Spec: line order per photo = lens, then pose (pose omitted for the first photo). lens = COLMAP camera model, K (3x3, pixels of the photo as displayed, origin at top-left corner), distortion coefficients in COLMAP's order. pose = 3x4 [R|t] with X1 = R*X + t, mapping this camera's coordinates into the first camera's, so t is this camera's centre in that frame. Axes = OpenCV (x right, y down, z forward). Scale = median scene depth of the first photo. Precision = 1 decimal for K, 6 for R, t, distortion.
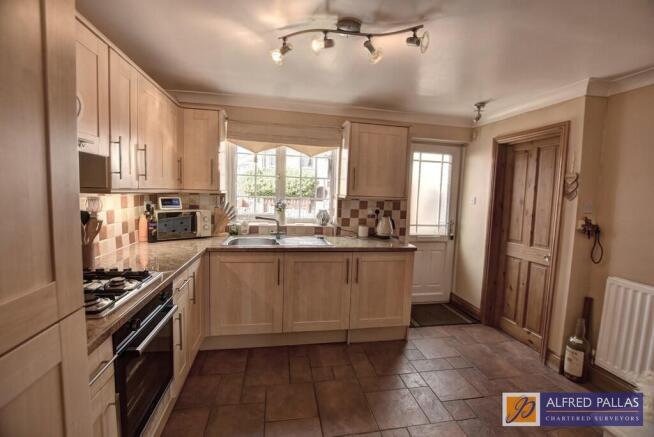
lens RADIAL K [[289.7, 0, 327.0], [0, 289.7, 218.5], [0, 0, 1]] dist [-0.000433, 0.000169]
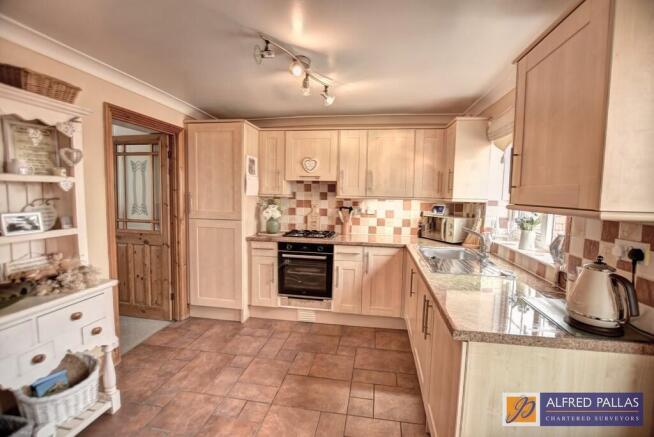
lens RADIAL K [[289.7, 0, 327.0], [0, 289.7, 218.5], [0, 0, 1]] dist [-0.000433, 0.000169]
pose [[-0.339842, 0.041604, -0.939562, 0.782732], [-0.114827, 0.989712, 0.085358, -0.069003], [0.933447, 0.136895, -0.331568, 1.007537]]
